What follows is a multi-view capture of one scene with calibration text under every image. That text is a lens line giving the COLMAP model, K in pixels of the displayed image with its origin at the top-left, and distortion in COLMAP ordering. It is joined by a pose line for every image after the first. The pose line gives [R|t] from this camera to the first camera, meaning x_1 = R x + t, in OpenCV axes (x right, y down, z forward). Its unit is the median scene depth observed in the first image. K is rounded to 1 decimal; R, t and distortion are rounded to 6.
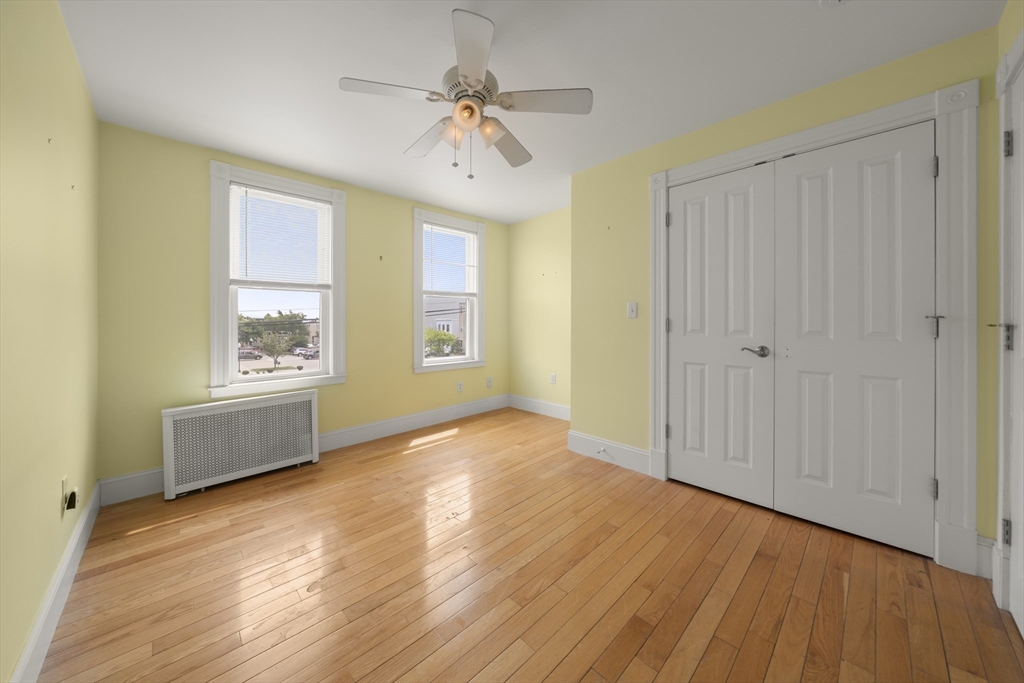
lens RADIAL K [[354.9, 0, 504.1], [0, 354.9, 319.3], [0, 0, 1]] dist [-0.007650, 0.000038]
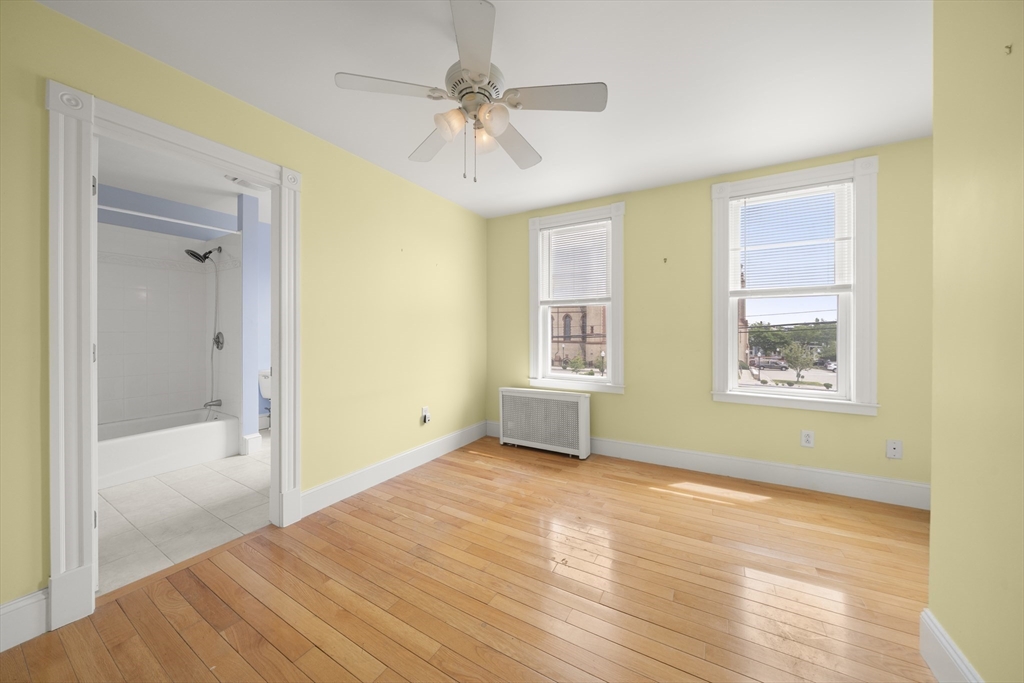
lens RADIAL K [[350.2, 0, 500.7], [0, 350.2, 331.0], [0, 0, 1]] dist [0.000989, 0.000041]
pose [[0.276745, 0.005401, -0.960928, 0.498607], [0.001182, 0.999982, 0.005961, -0.006105], [0.960943, -0.002785, 0.276734, 0.496253]]
